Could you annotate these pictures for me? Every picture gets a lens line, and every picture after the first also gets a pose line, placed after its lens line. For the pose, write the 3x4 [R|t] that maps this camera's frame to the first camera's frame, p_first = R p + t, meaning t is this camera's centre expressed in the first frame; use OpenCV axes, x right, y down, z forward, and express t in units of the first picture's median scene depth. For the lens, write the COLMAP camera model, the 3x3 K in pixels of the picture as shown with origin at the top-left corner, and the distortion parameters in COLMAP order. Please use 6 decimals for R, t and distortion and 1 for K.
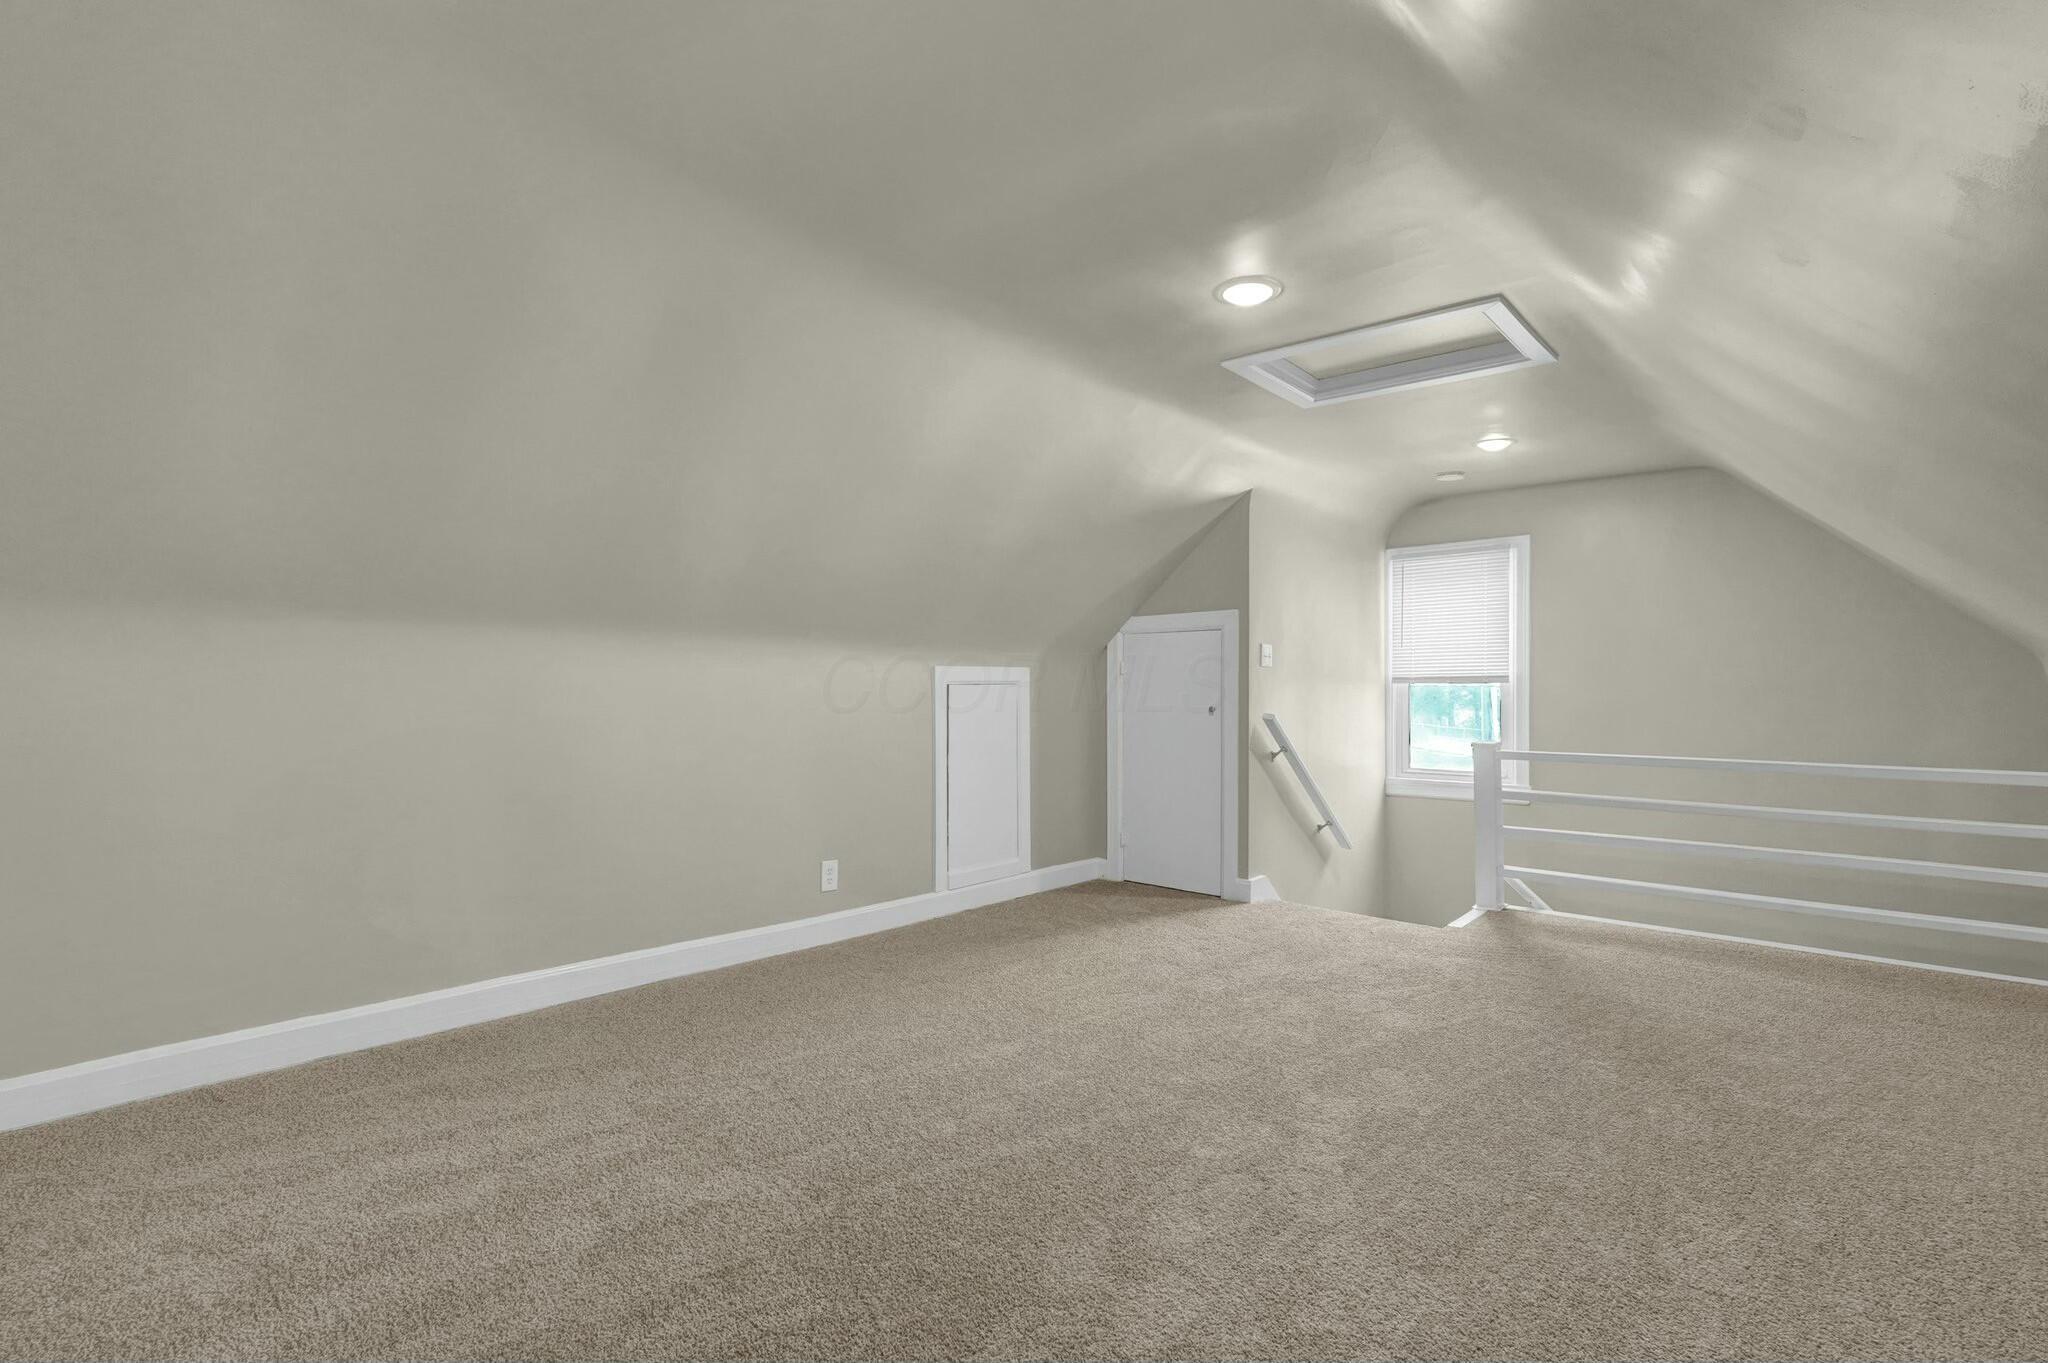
lens RADIAL K [[974.5, 0, 1033.9], [0, 974.5, 675.1], [0, 0, 1]] dist [0.000819, 0.000363]
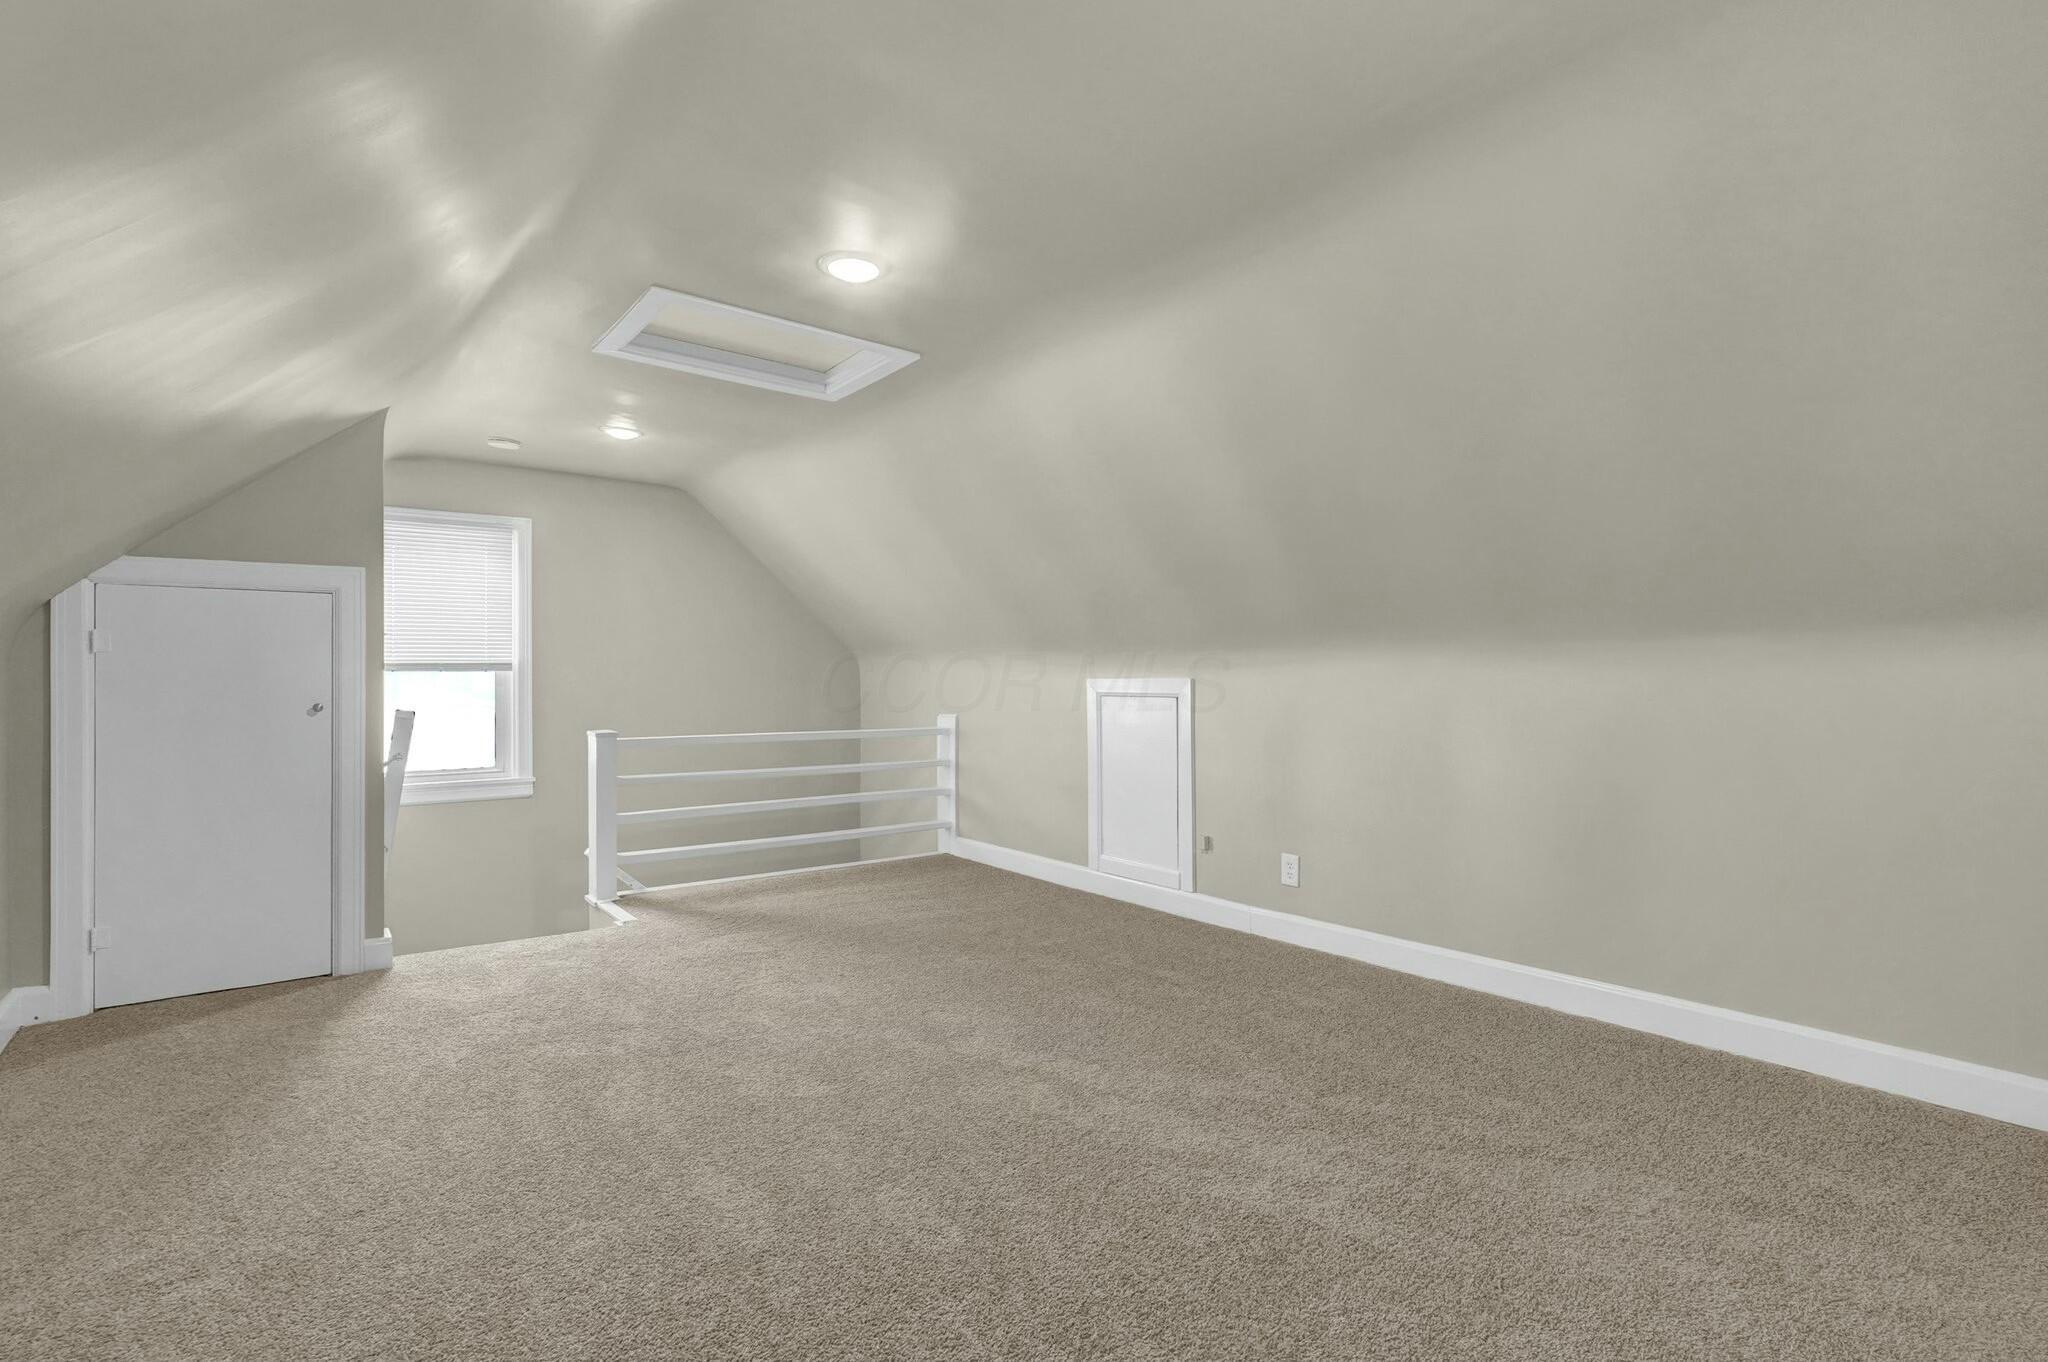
lens RADIAL K [[974.5, 0, 1033.9], [0, 974.5, 674.6], [0, 0, 1]] dist [0.000819, 0.000363]
pose [[0.162998, -0.000169, 0.986626, -0.393381], [-0.025434, 0.999667, 0.004373, -0.005141], [-0.986298, -0.025807, 0.162940, 0.359400]]
